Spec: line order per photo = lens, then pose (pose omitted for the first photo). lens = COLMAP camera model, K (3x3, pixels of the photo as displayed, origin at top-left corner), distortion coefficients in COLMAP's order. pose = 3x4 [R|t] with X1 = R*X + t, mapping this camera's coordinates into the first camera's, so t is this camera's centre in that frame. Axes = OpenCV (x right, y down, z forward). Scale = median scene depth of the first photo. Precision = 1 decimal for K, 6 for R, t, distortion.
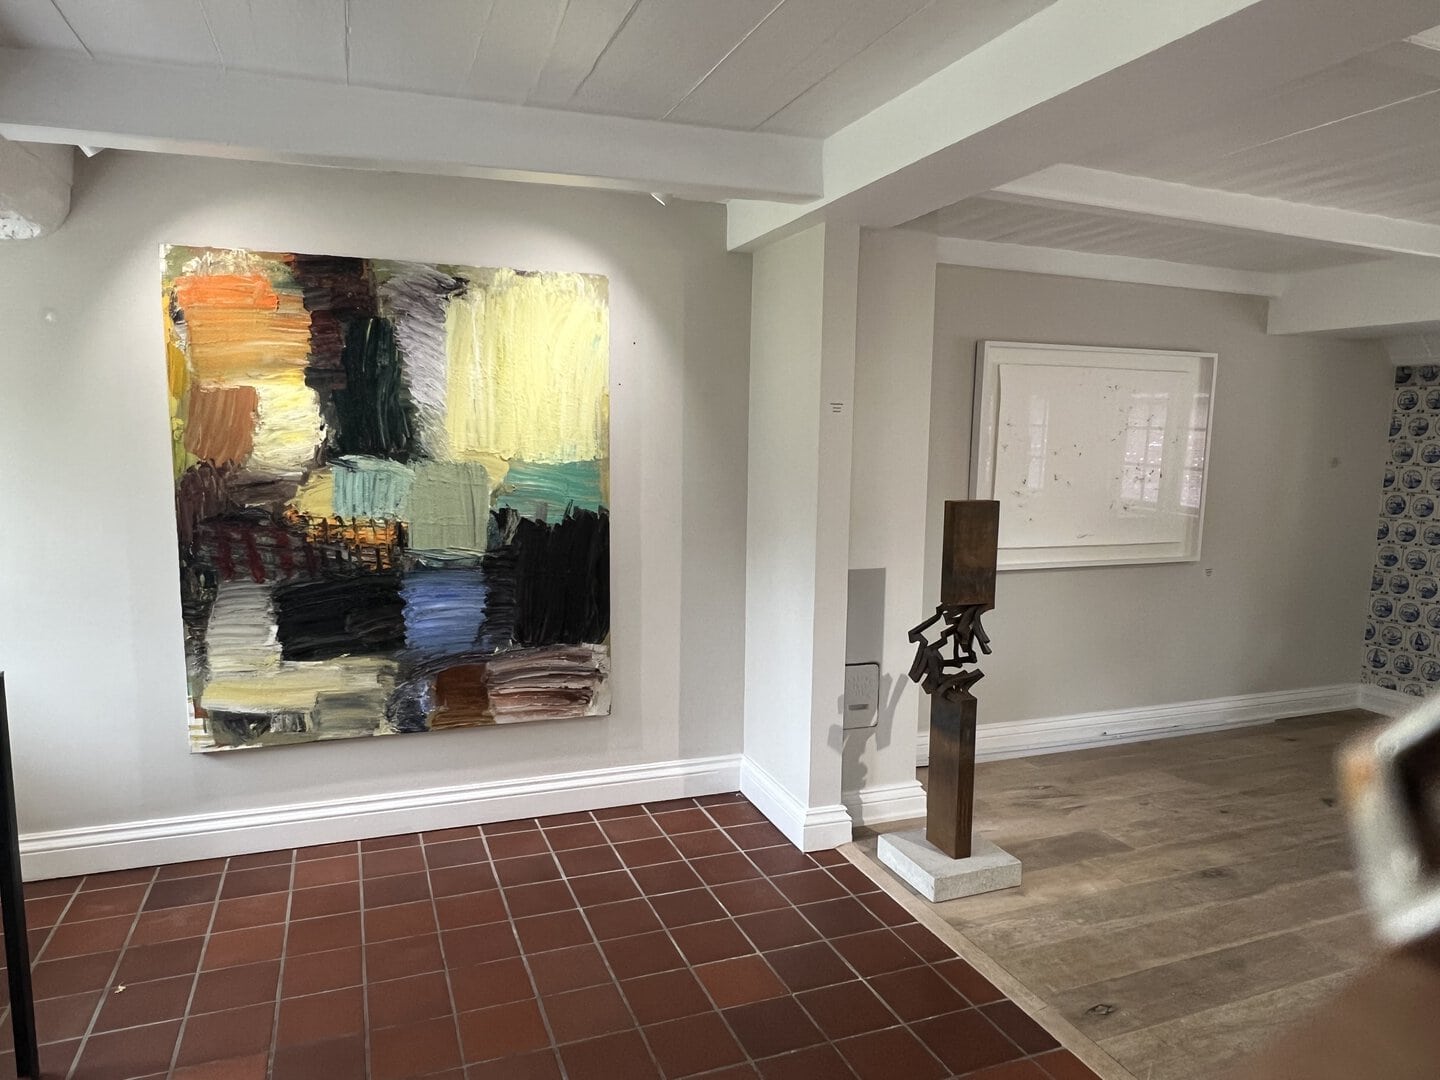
lens RADIAL K [[934.4, 0, 715.7], [0, 934.4, 546.3], [0, 0, 1]] dist [-0.003455, -0.002782]
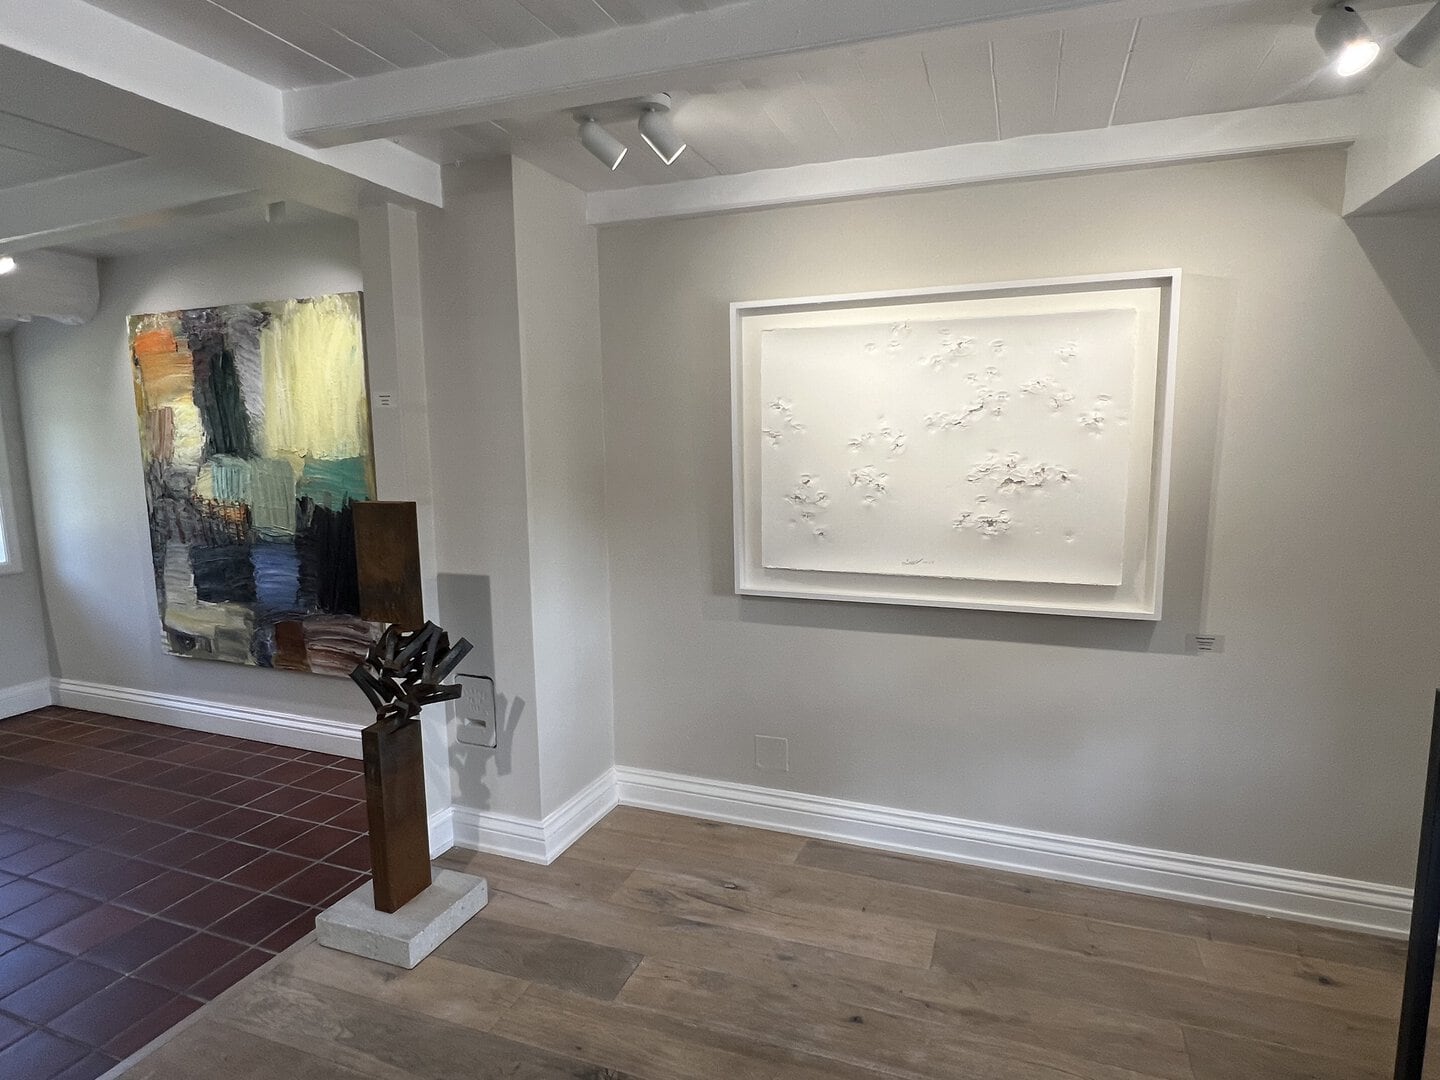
lens RADIAL K [[813.7, 0, 719.9], [0, 813.7, 534.5], [0, 0, 1]] dist [-0.005630, 0.001244]
pose [[0.742259, 0.059874, -0.667433, 0.882728], [-0.057270, 0.998024, 0.025840, -0.049871], [0.667661, 0.019044, 0.744222, 0.573295]]
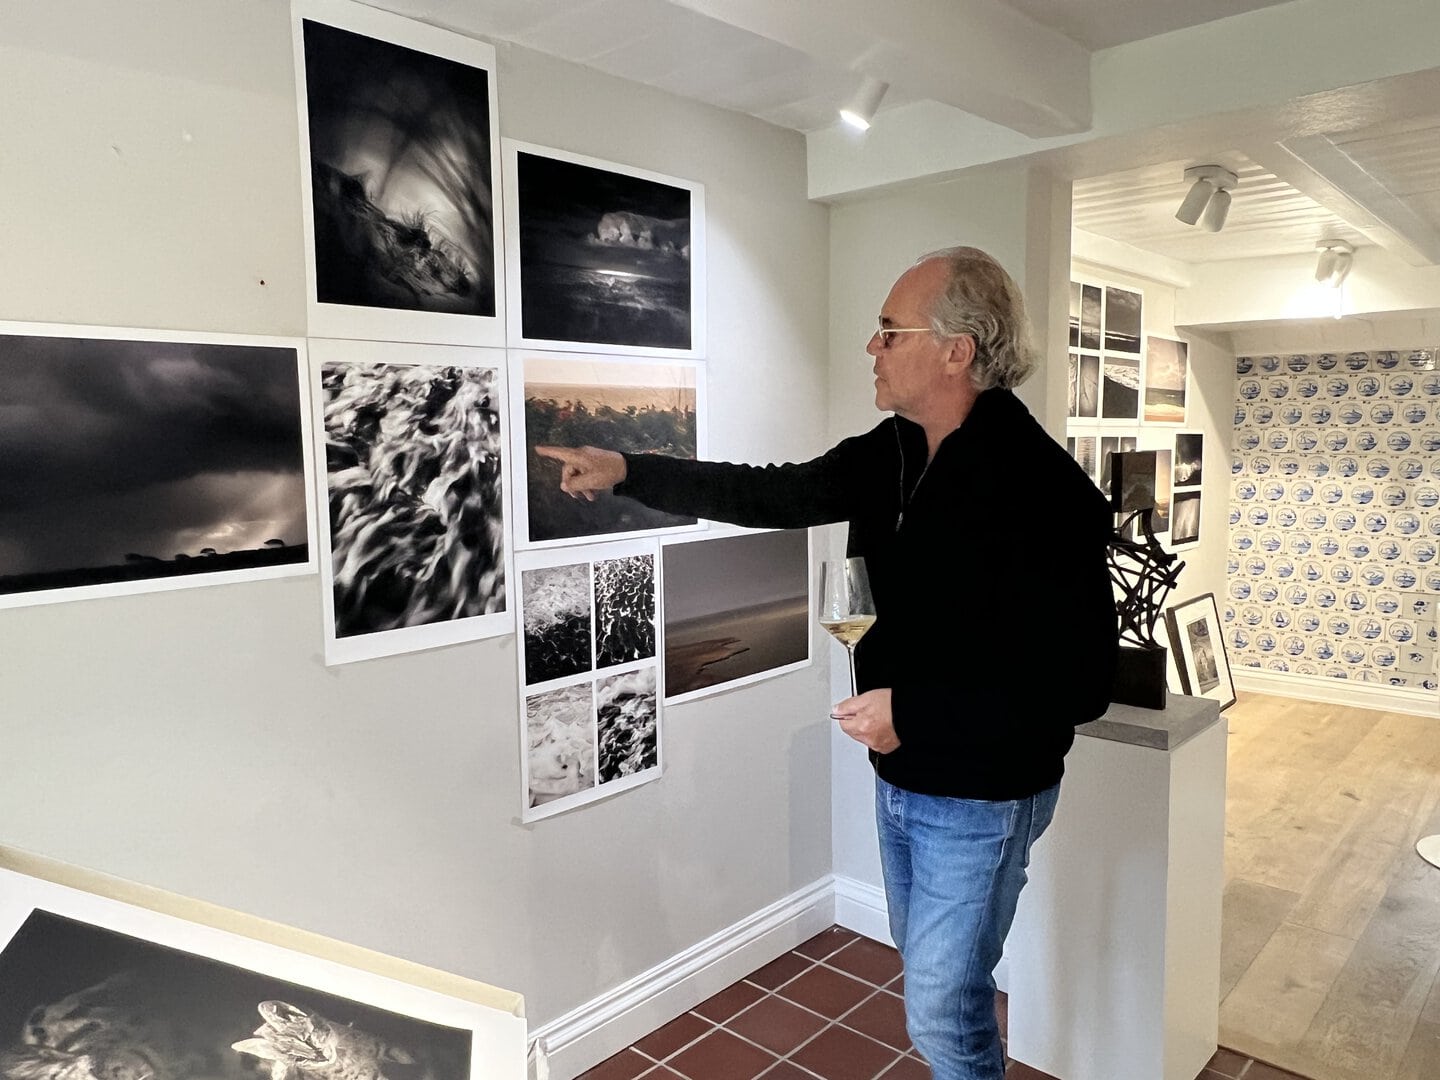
lens RADIAL K [[1007.3, 0, 719.3], [0, 1007.3, 540.4], [0, 0, 1]] dist [-0.003997, -0.000595]
pose [[0.900877, -0.073023, 0.427888, -0.424285], [0.081123, 0.996704, -0.000701, -0.053035], [-0.426426, 0.035343, 0.903832, 0.352028]]
